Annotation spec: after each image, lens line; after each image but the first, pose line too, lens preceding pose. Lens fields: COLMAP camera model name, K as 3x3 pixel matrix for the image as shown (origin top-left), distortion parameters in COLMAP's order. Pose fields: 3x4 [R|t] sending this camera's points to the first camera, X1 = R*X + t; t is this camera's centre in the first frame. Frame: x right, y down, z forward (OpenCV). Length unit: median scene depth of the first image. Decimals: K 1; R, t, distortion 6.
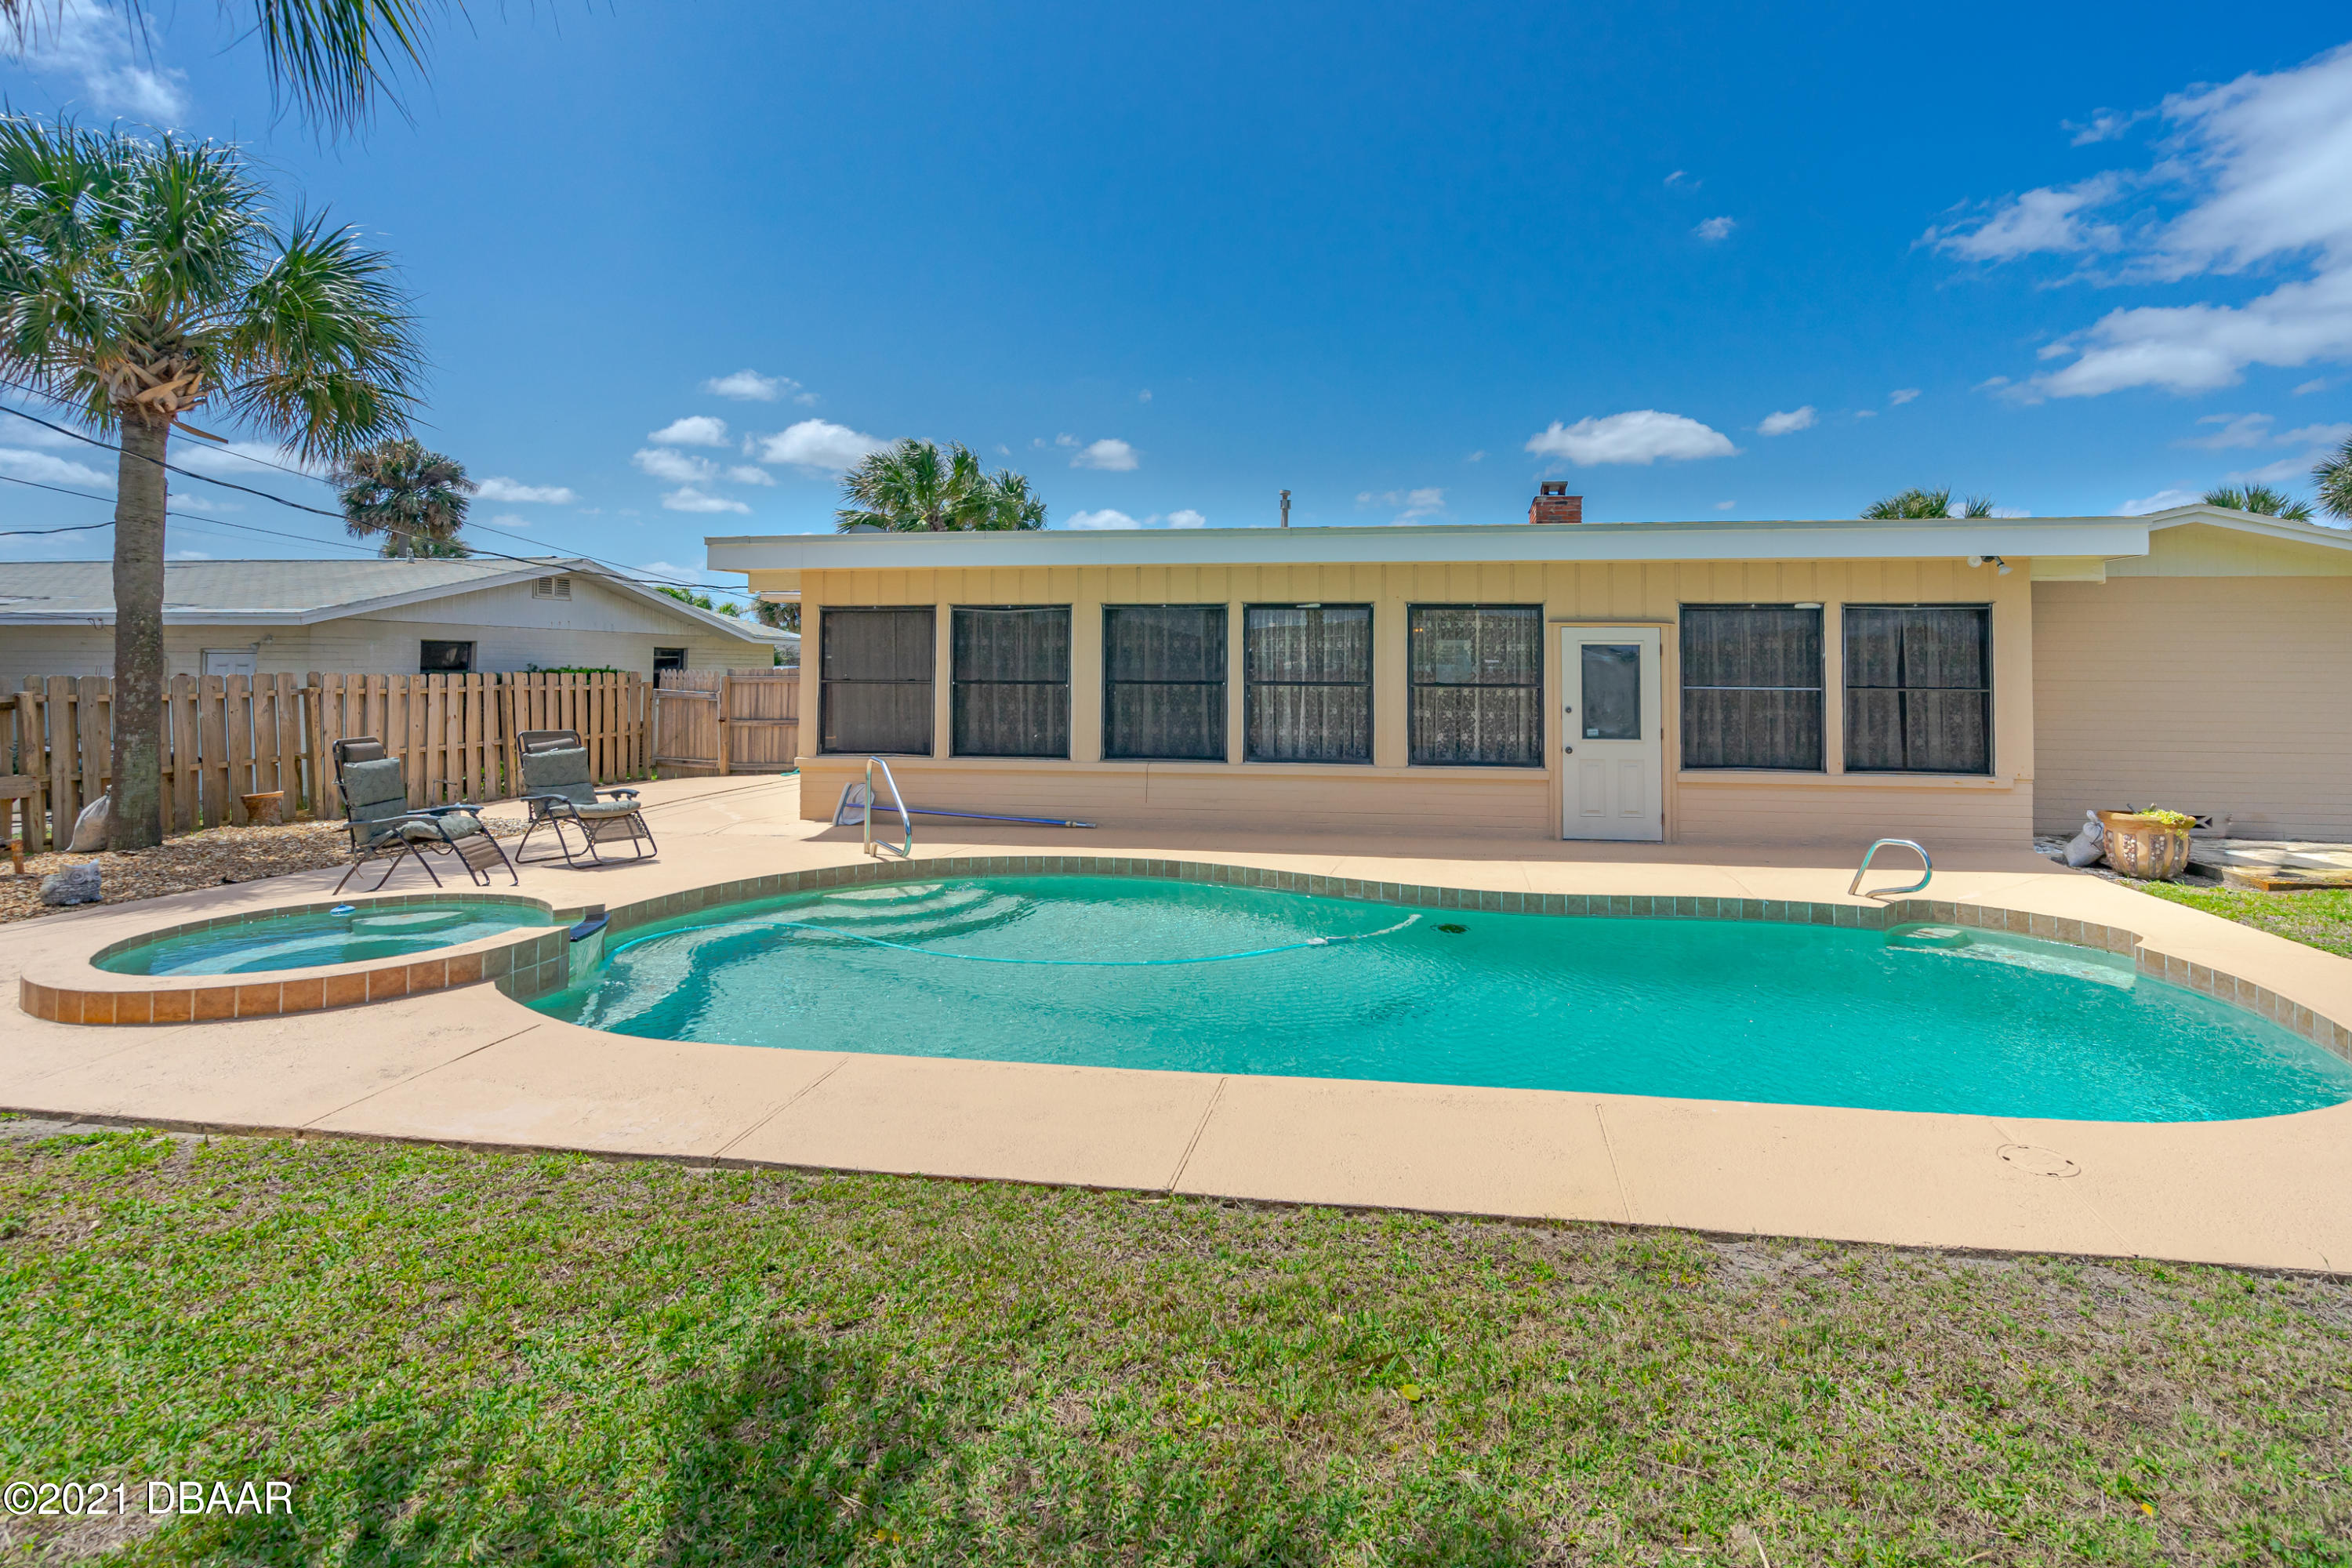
lens RADIAL K [[1158.2, 0, 1182.8], [0, 1158.2, 695.5], [0, 0, 1]] dist [-0.013497, 0.000068]
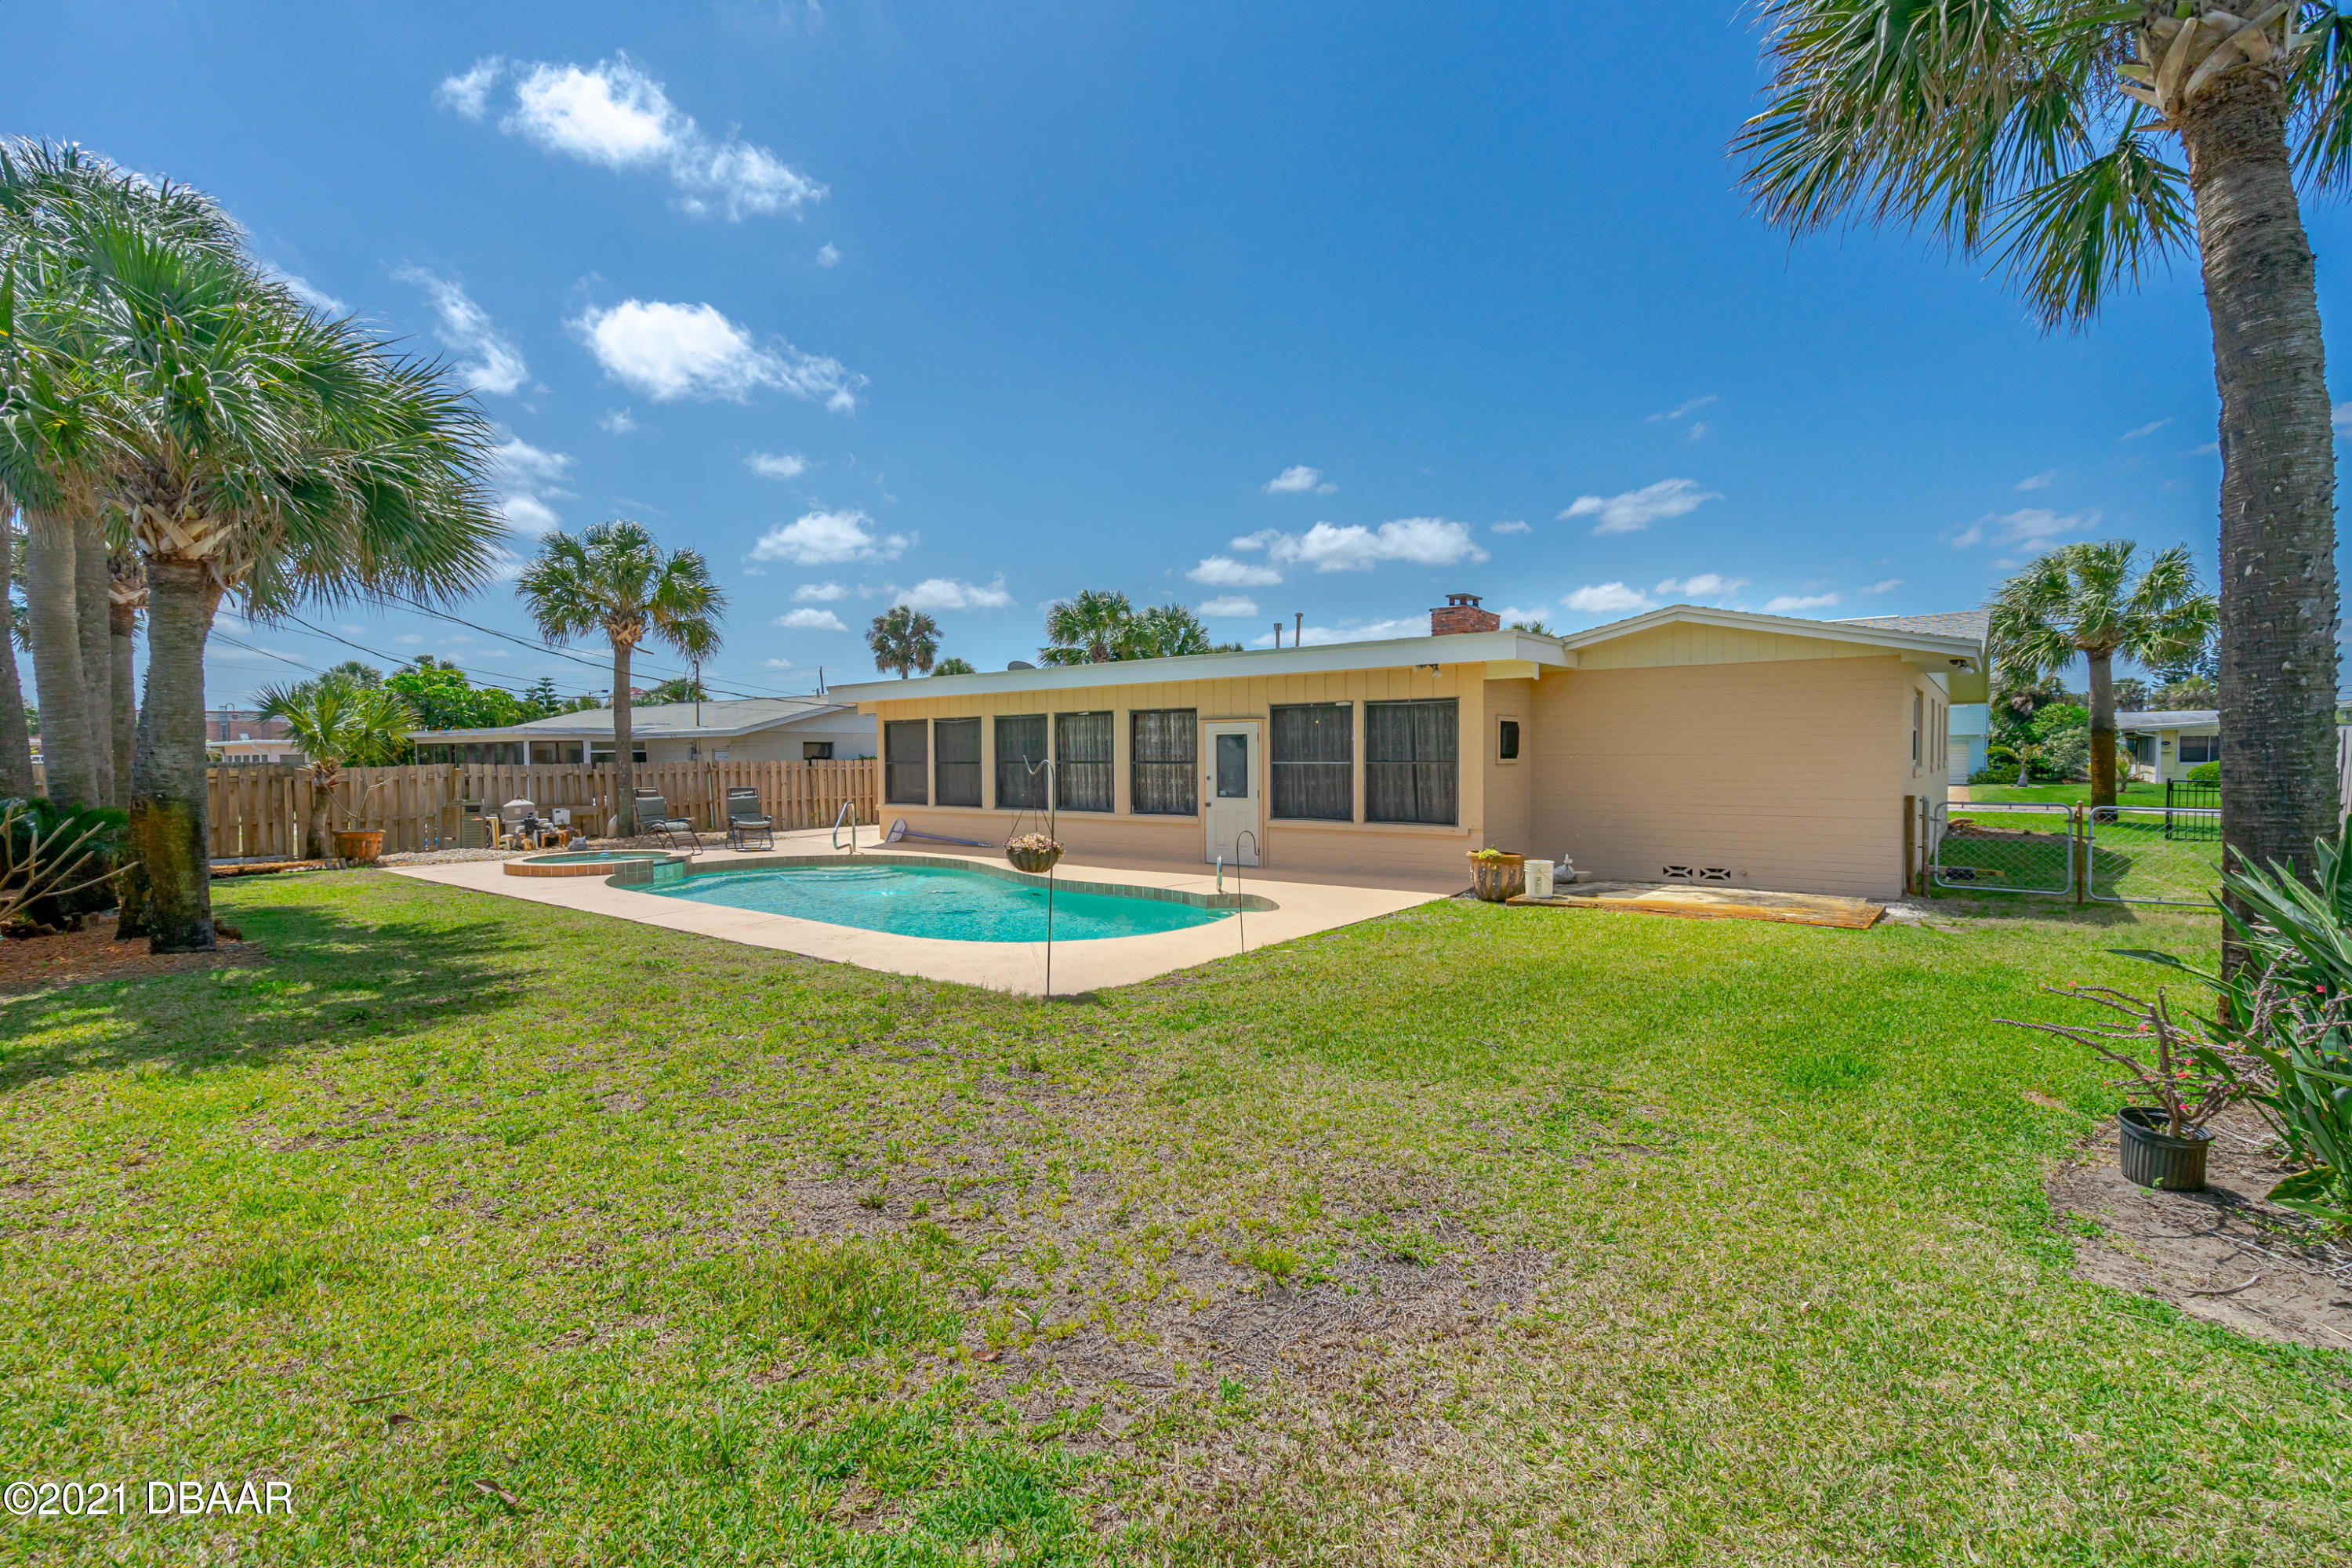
lens RADIAL K [[1072.6, 0, 1124.2], [0, 1072.6, 802.7], [0, 0, 1]] dist [-0.003088, 0.001159]
pose [[0.850922, 0.011096, -0.525175, 0.933264], [0.005360, 0.999541, 0.029802, 0.002538], [0.525264, -0.028174, 0.850472, -0.241549]]
